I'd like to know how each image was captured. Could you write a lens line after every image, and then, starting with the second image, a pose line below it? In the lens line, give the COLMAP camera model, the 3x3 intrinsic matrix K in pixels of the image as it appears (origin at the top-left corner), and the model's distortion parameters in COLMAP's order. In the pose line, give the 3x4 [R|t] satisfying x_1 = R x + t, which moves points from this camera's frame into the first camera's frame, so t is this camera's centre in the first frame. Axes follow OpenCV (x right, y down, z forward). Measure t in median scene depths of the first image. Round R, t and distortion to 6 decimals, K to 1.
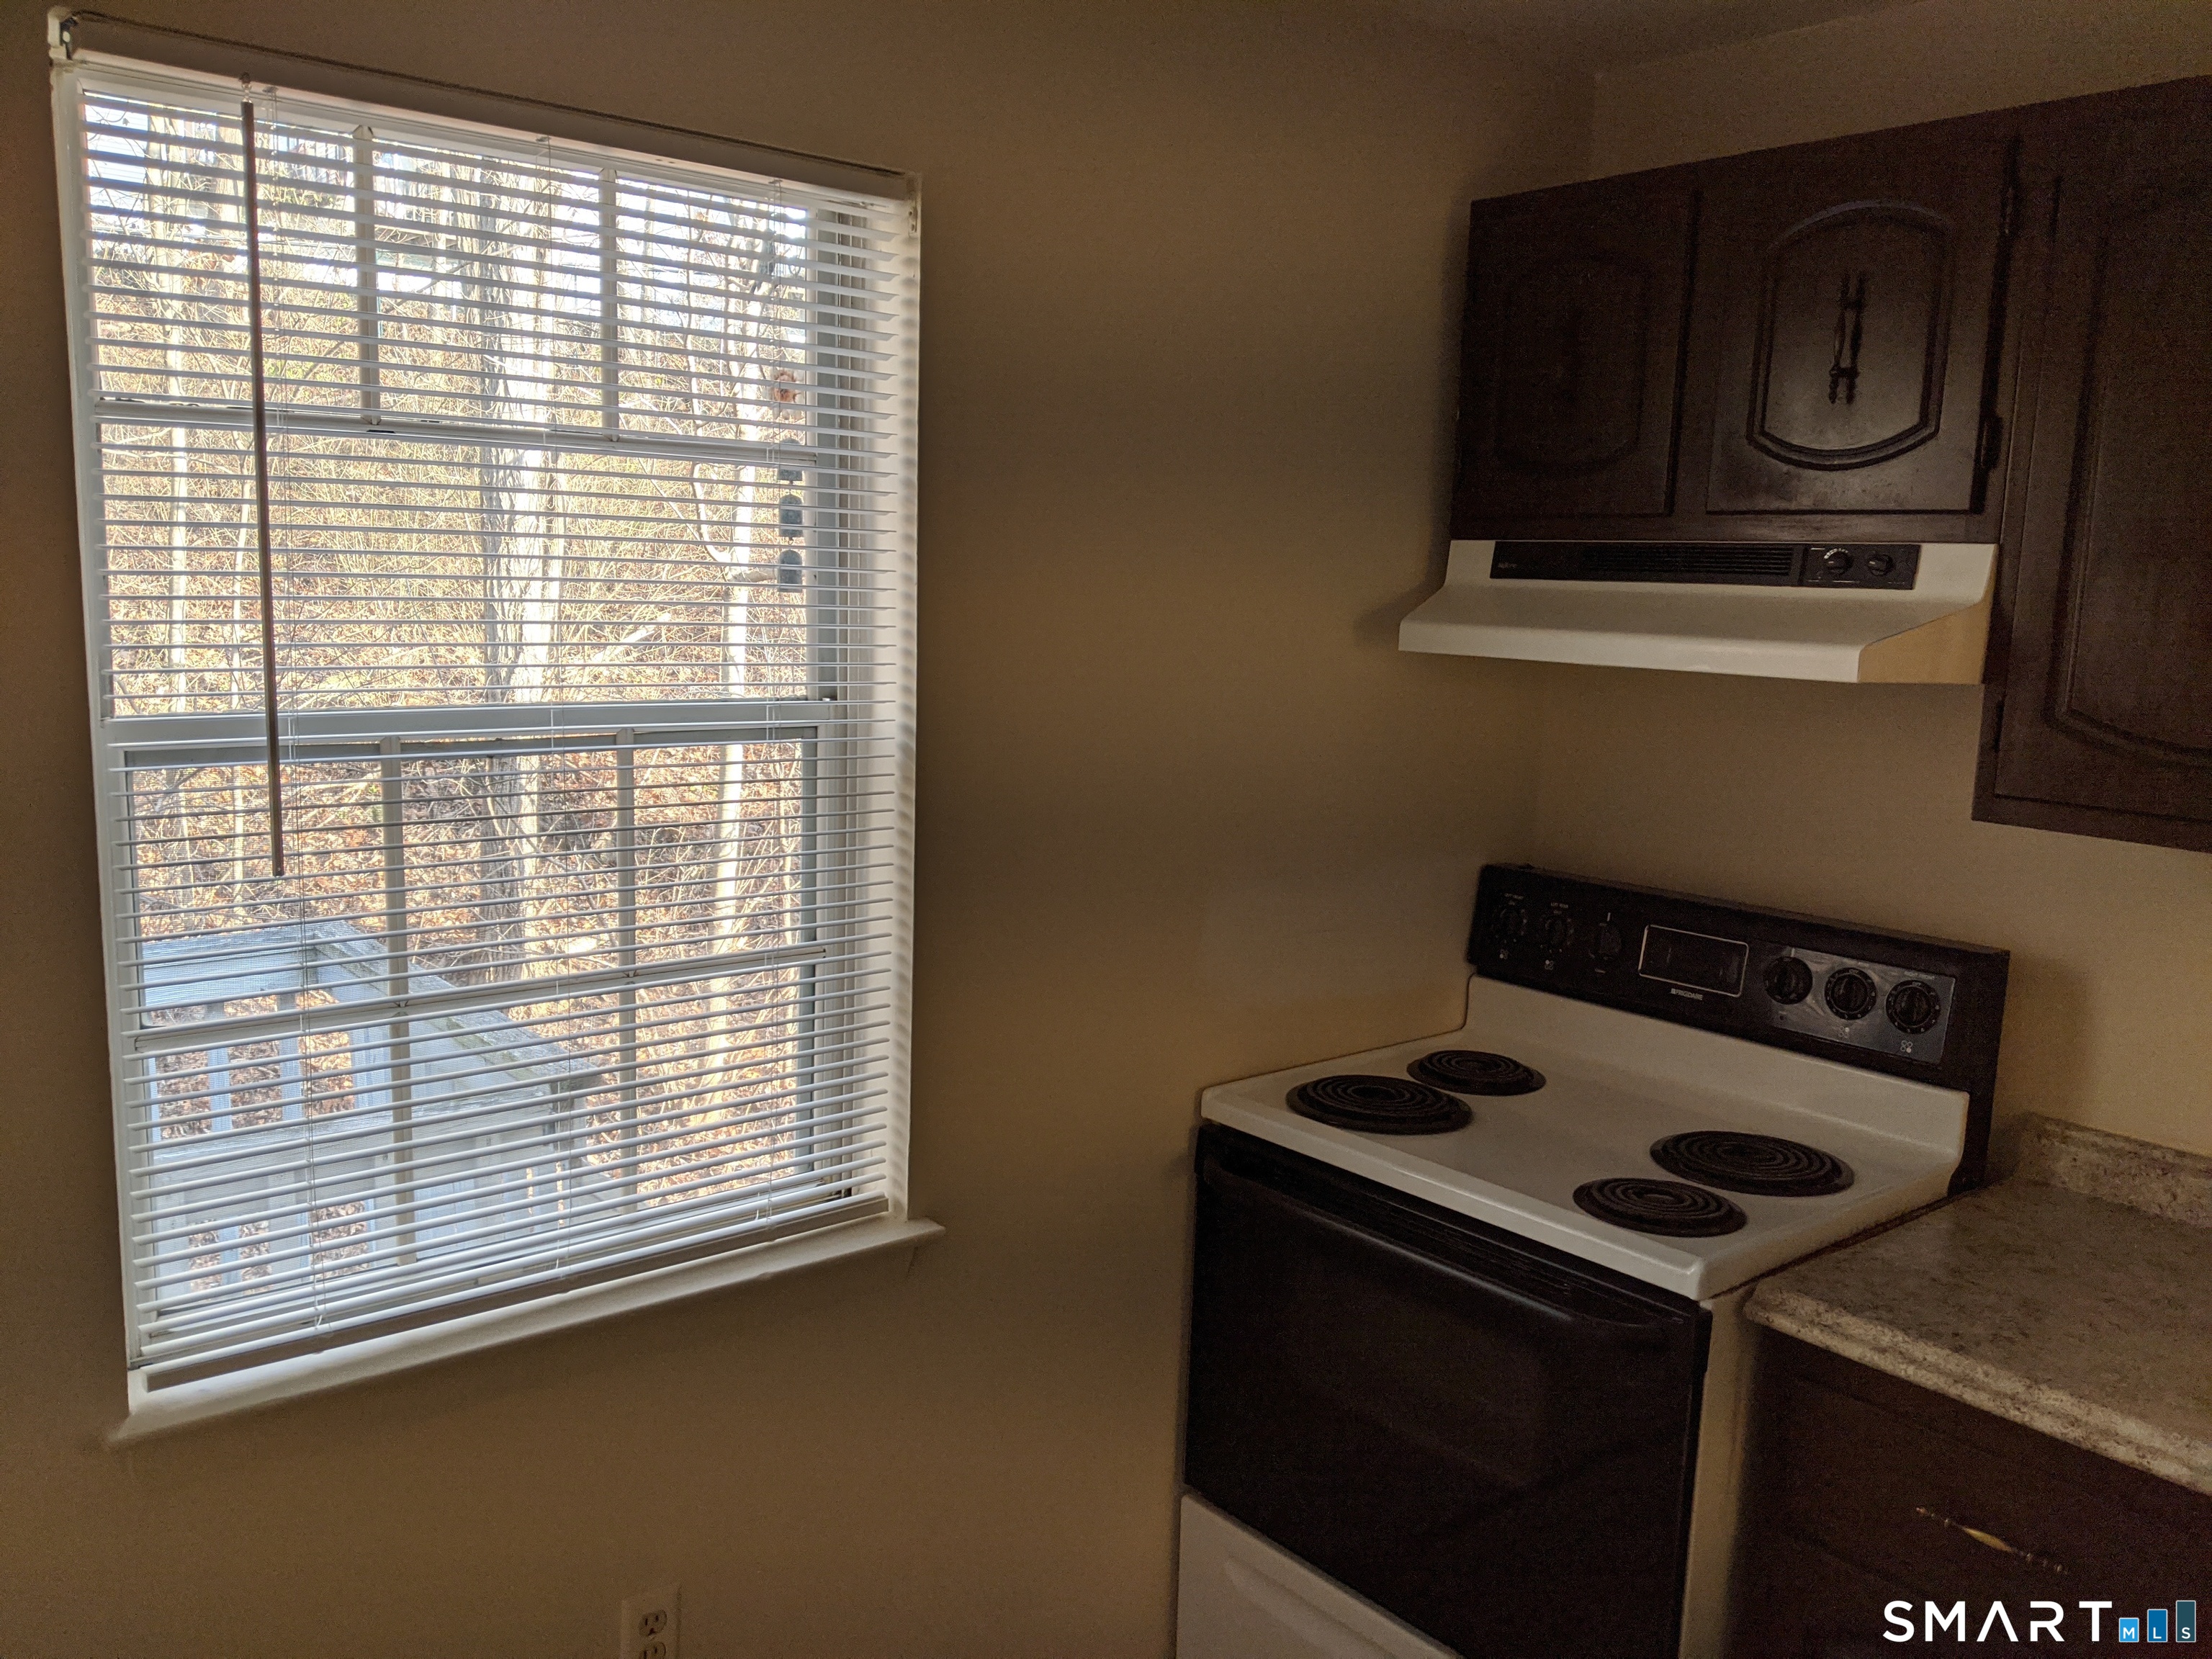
lens RADIAL K [[1718.2, 0, 1114.5], [0, 1718.2, 827.9], [0, 0, 1]] dist [0.012822, -0.046156]
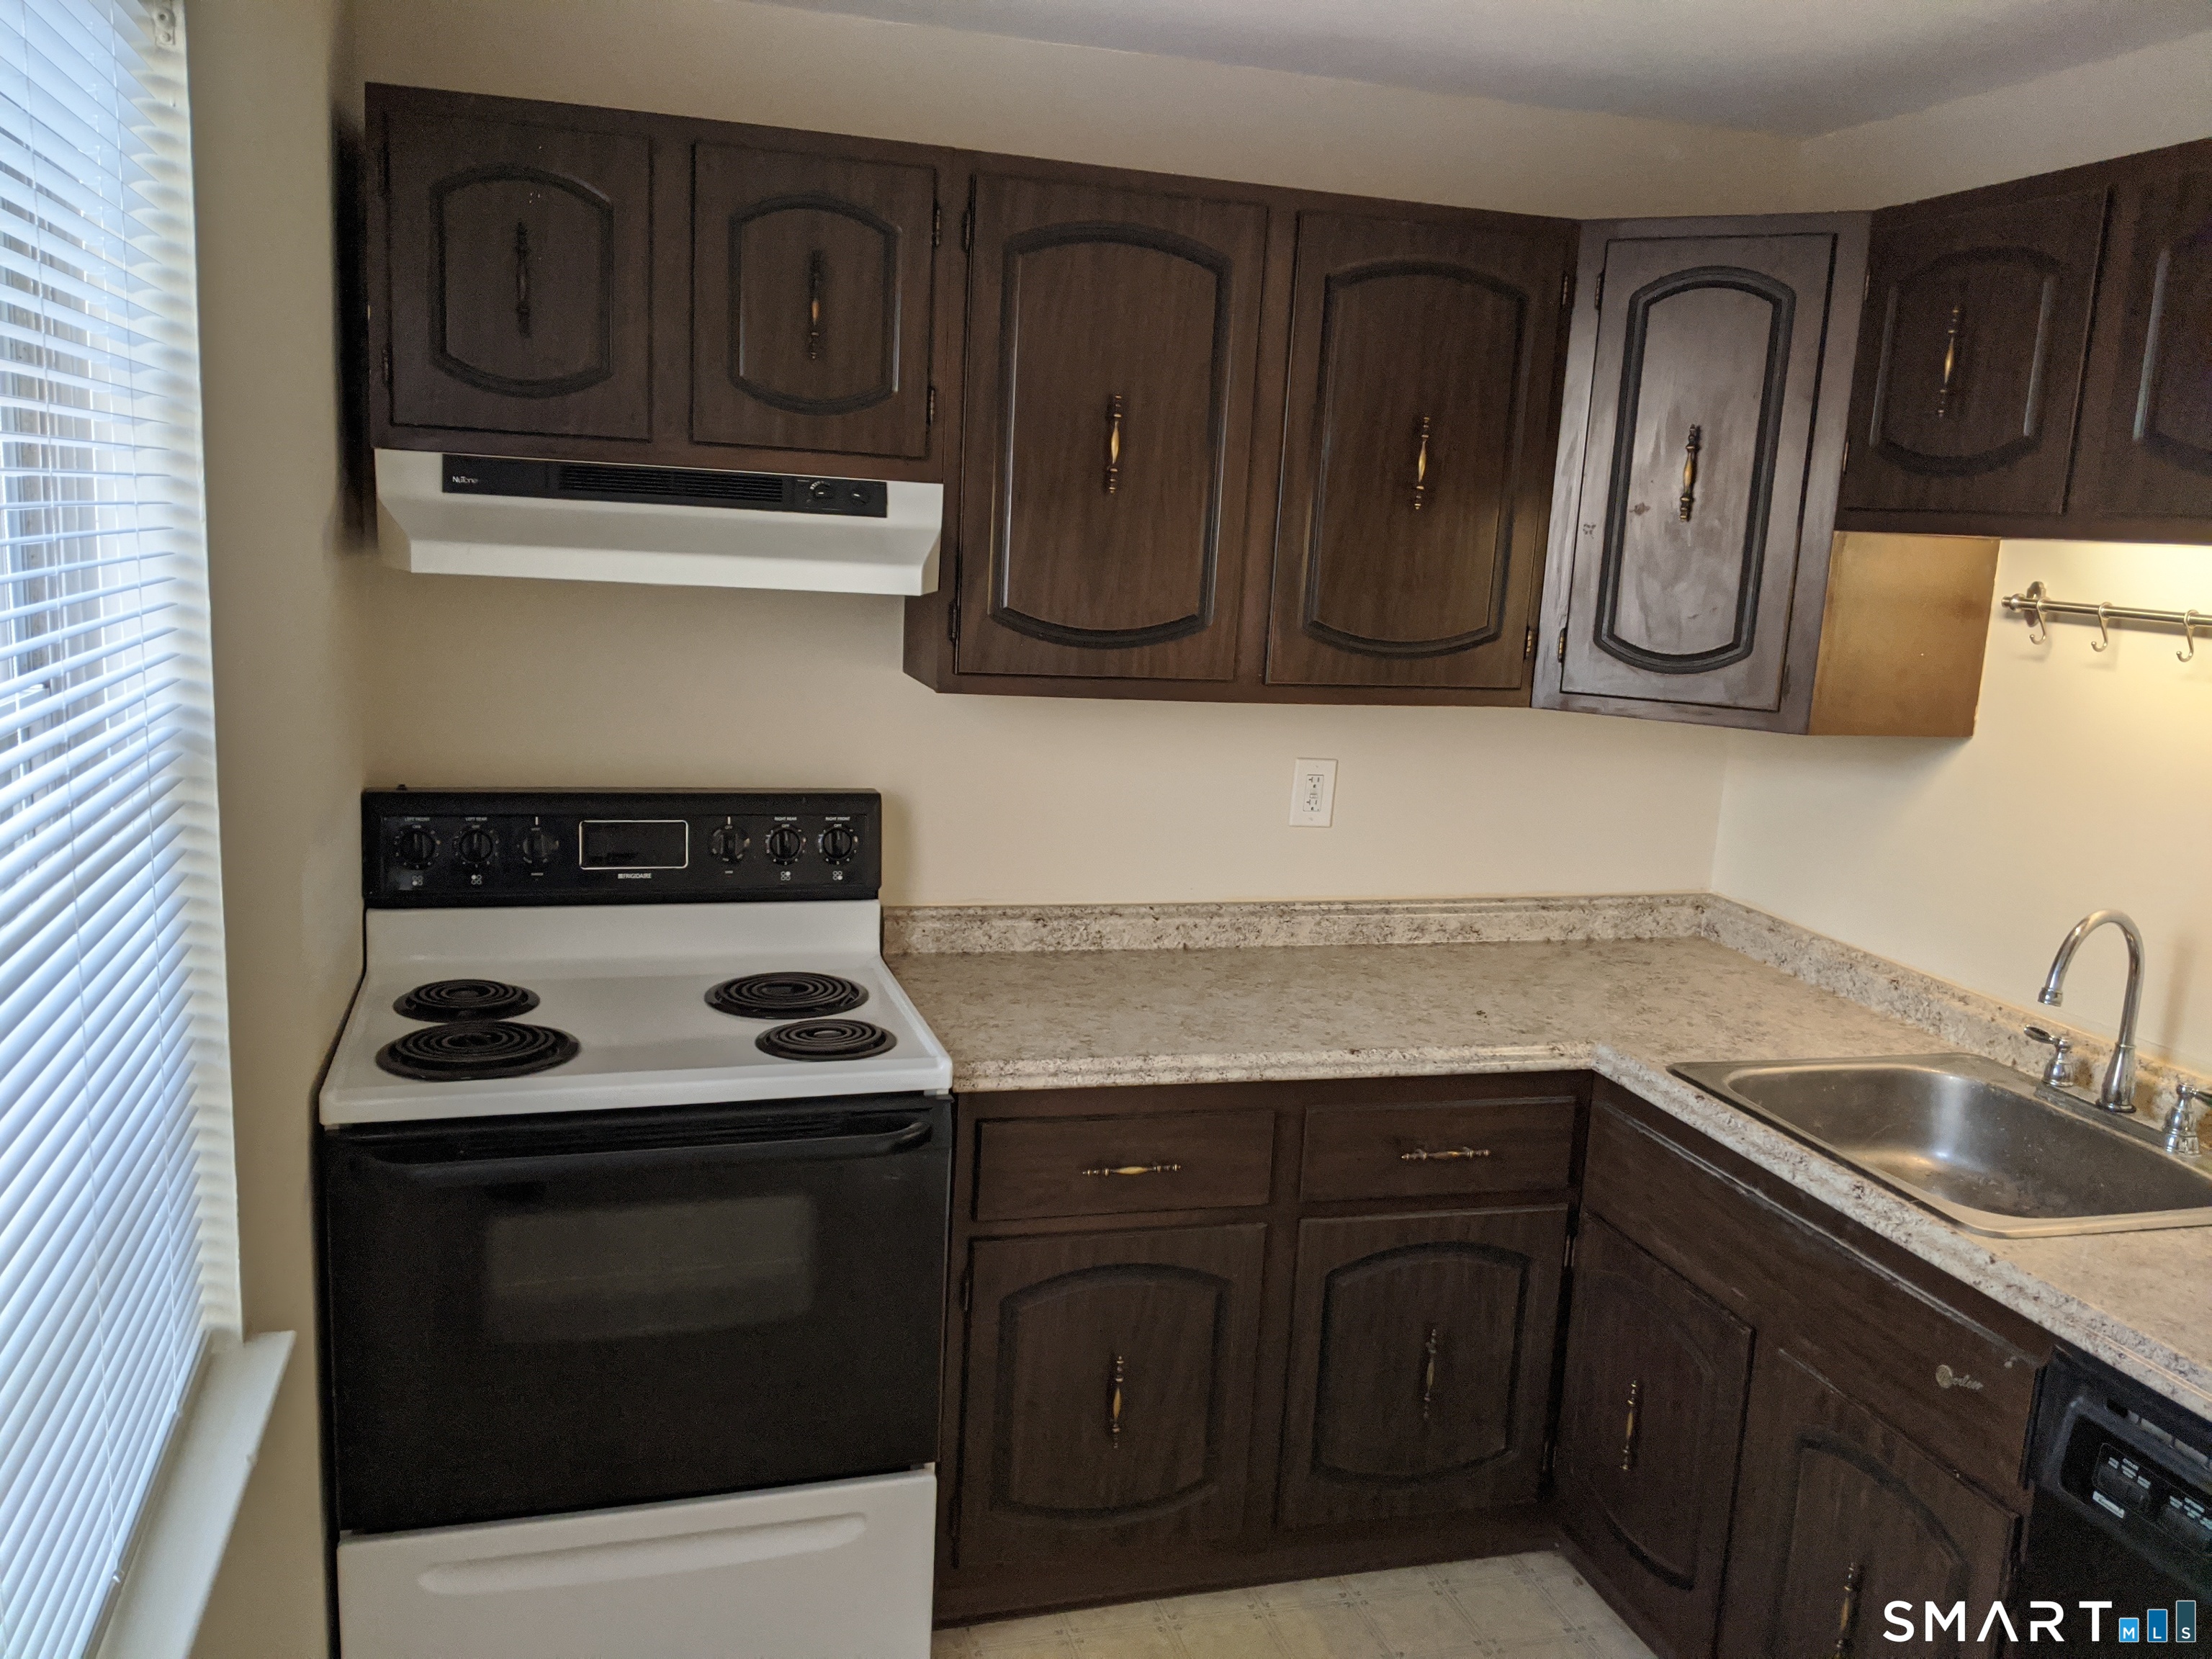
lens RADIAL K [[1718.2, 0, 1113.8], [0, 1718.2, 827.9], [0, 0, 1]] dist [0.012822, -0.046156]
pose [[0.382552, -0.172638, 0.907662, -0.634902], [0.090181, 0.984674, 0.149278, -0.081830], [-0.919523, 0.024747, 0.392257, 0.328121]]
